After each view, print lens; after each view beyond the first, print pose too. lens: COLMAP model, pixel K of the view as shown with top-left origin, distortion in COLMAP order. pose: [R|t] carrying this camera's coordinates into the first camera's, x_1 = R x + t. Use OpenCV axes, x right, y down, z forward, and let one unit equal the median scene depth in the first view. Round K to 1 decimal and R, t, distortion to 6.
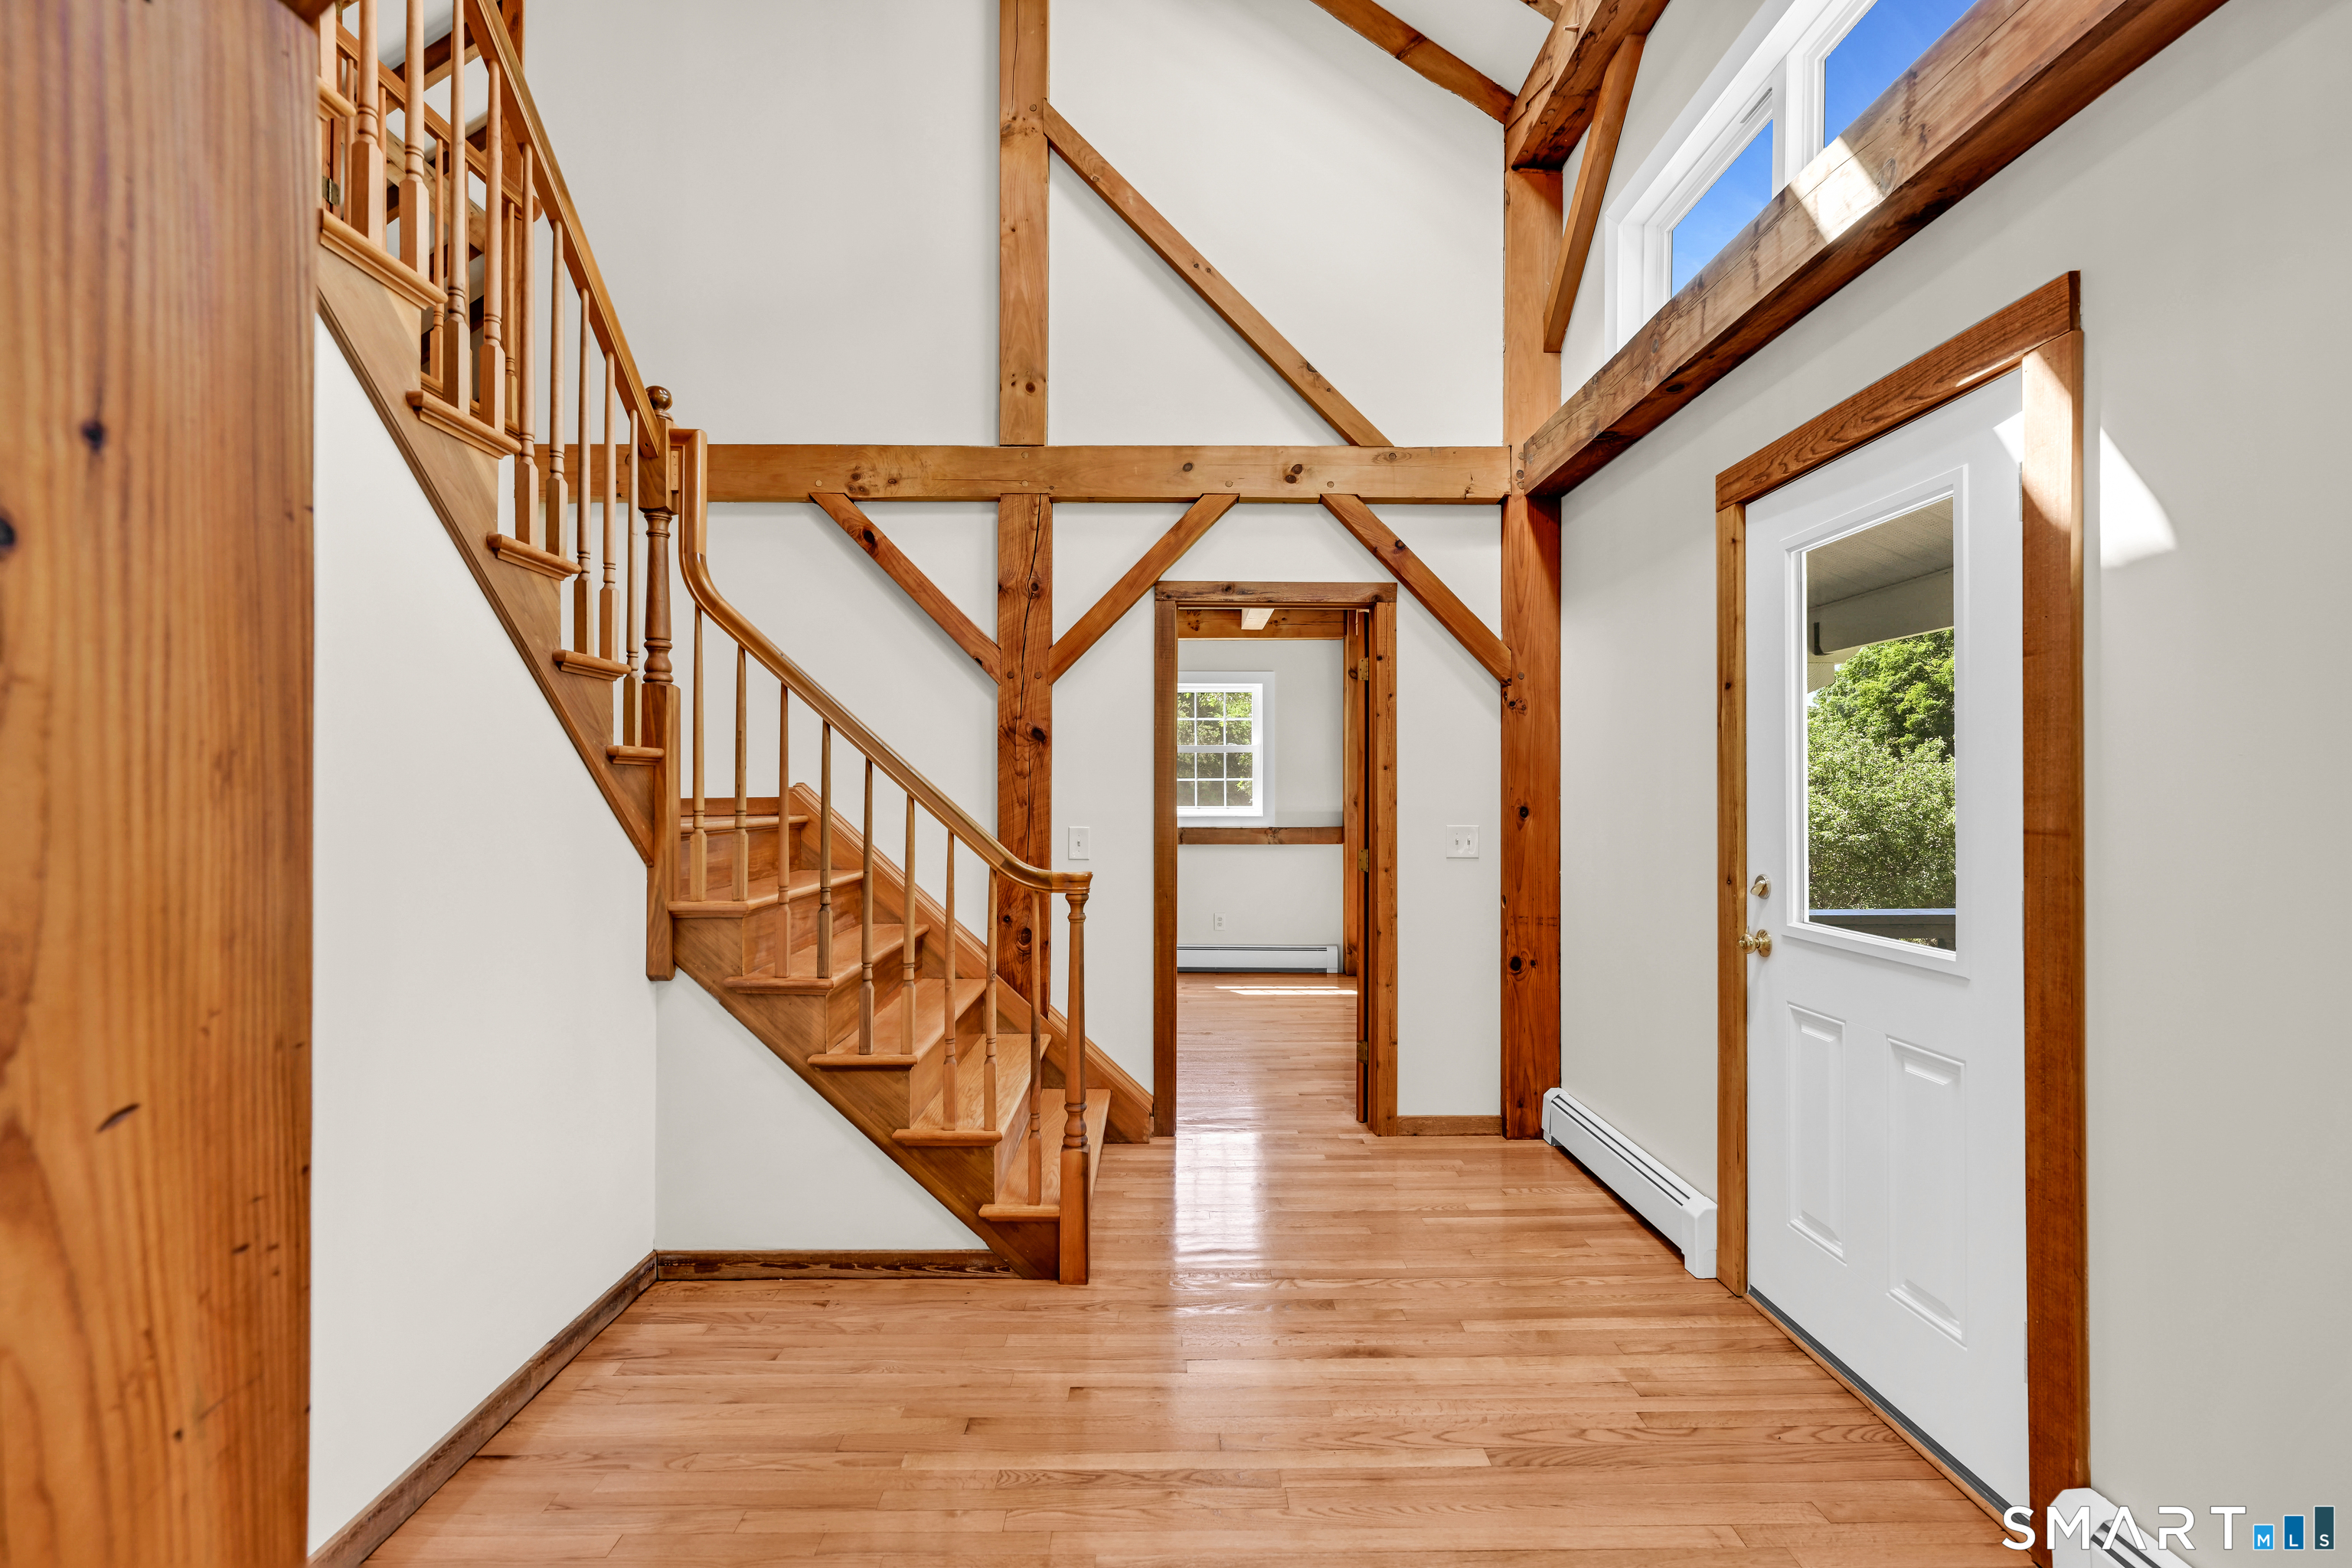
lens RADIAL K [[1006.6, 0, 1176.0], [0, 1006.6, 784.0], [0, 0, 1]] dist [-0.000993, -0.000086]
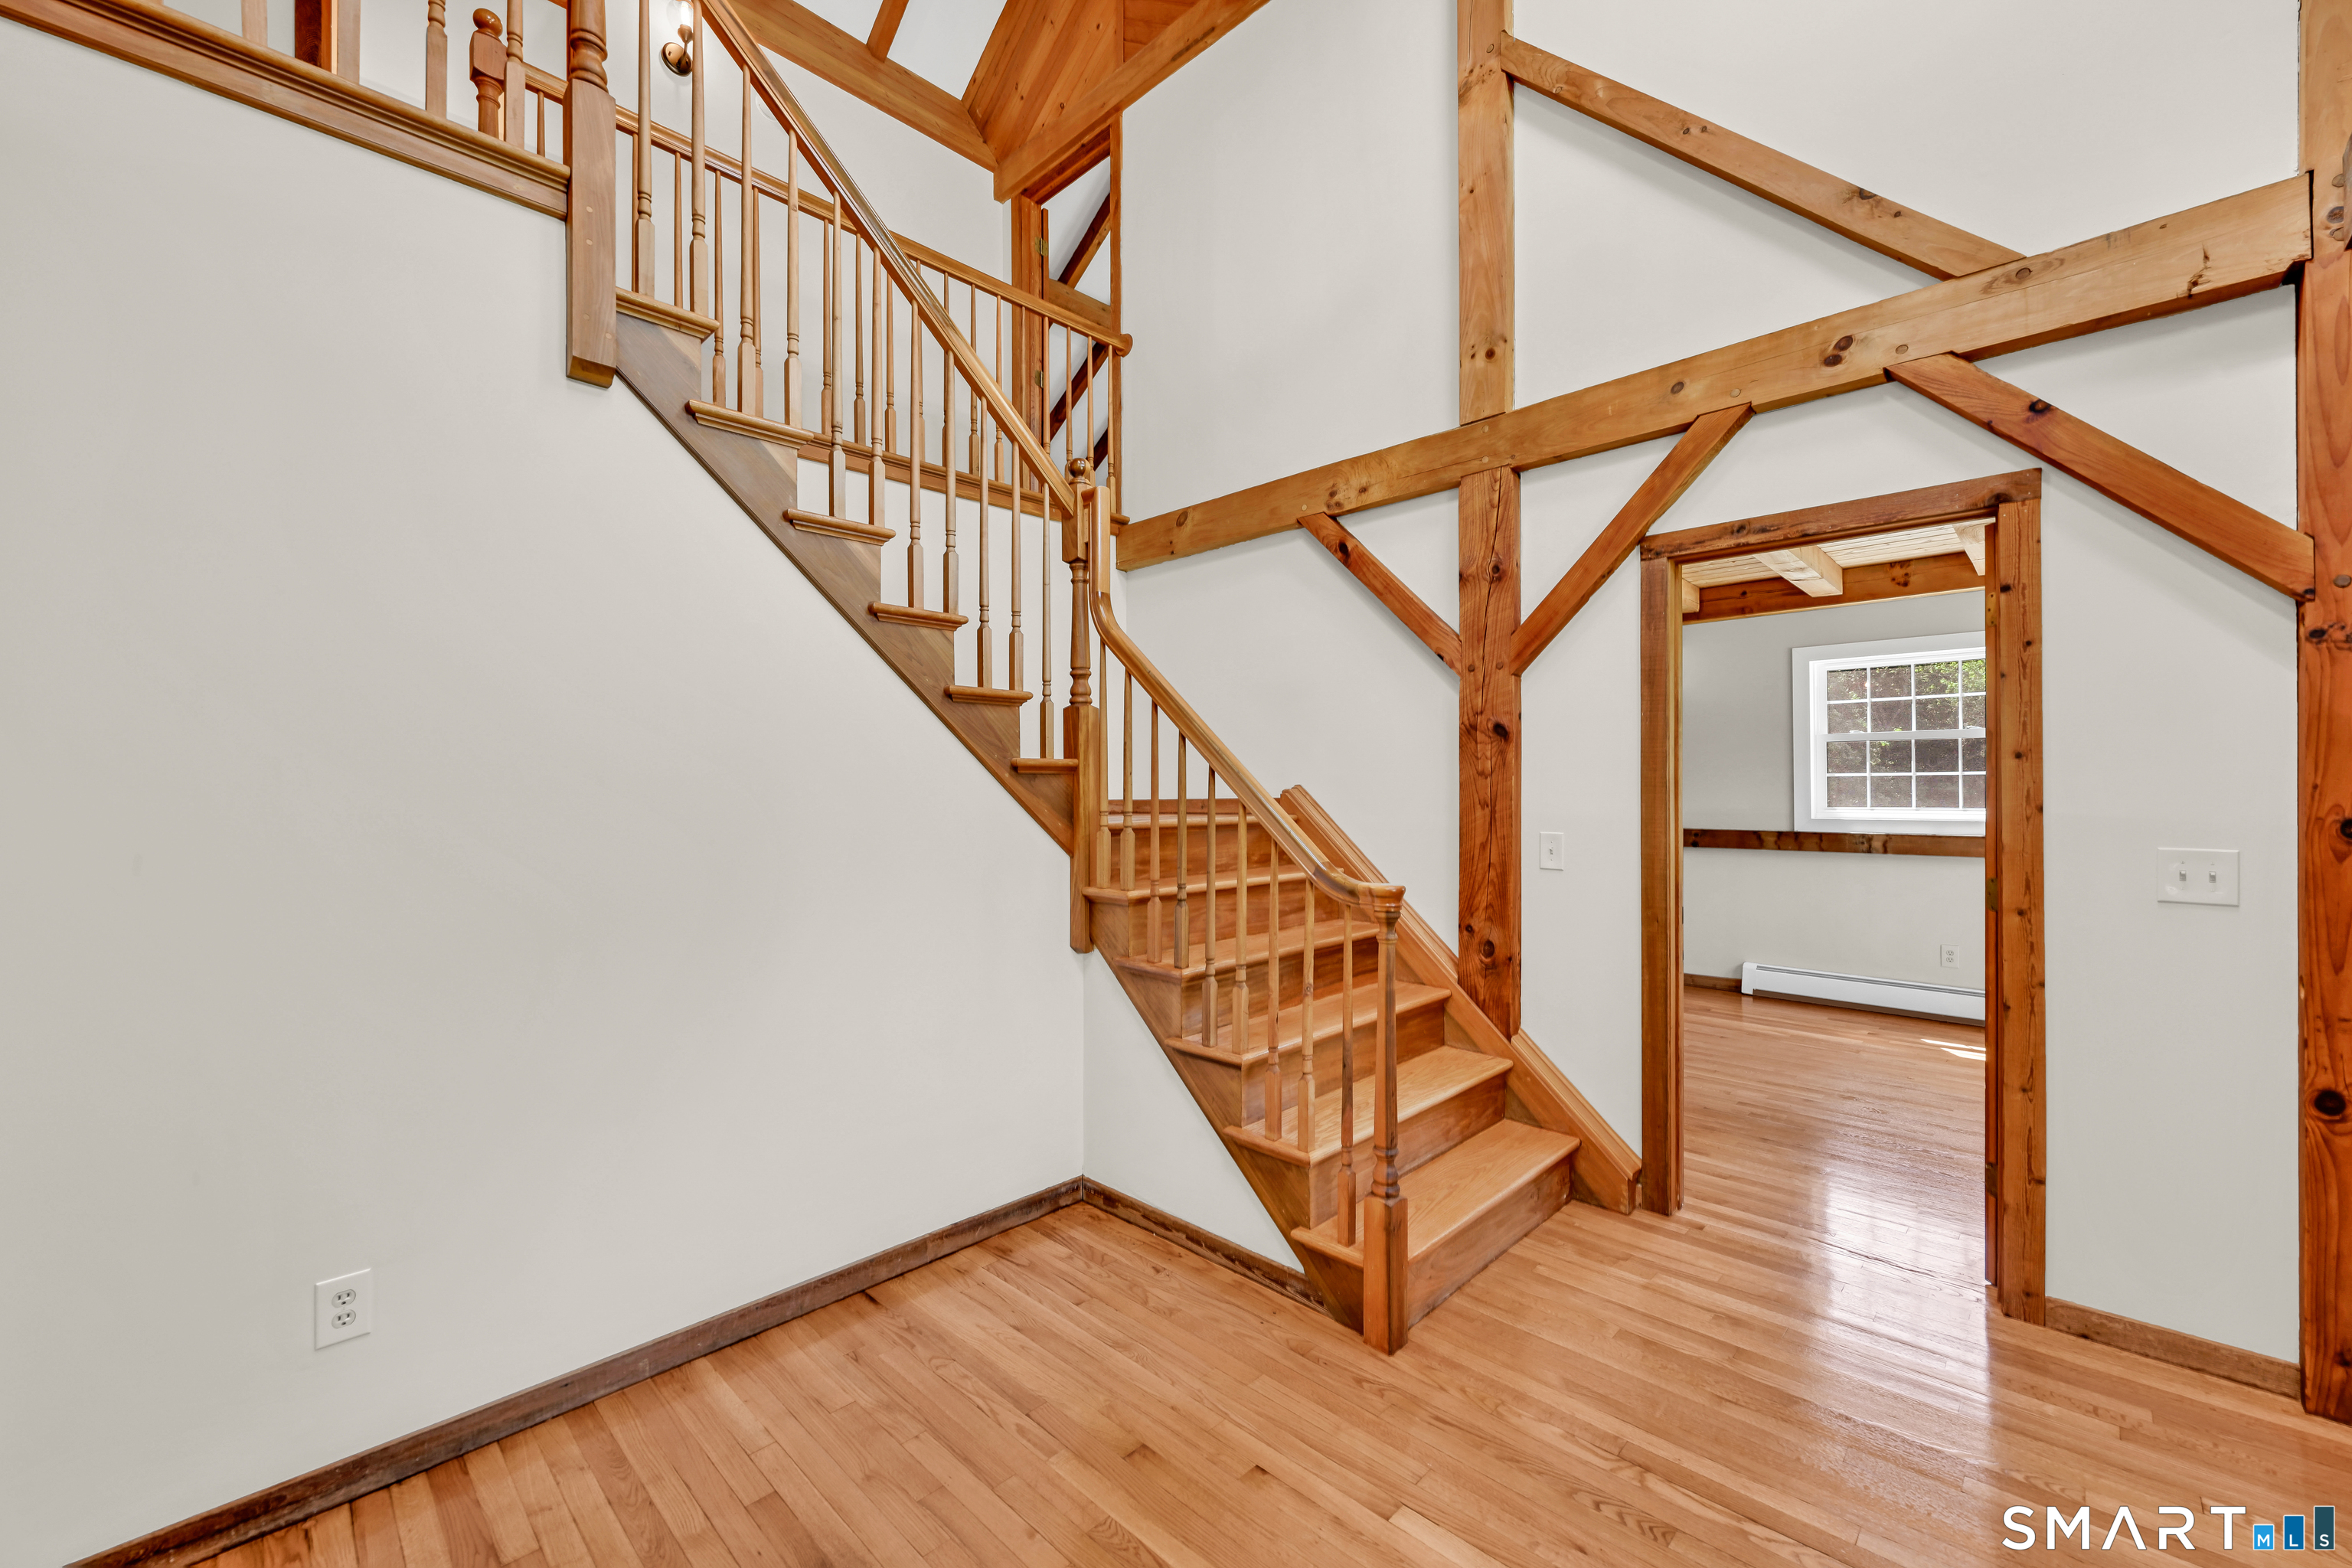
lens RADIAL K [[906.1, 0, 1176.0], [0, 906.1, 784.0], [0, 0, 1]] dist [-0.000430, -0.000130]
pose [[0.726143, -0.007670, -0.687500, 0.215409], [0.010030, 0.999950, -0.000563, -0.002712], [0.687470, -0.006487, 0.726184, 0.199482]]
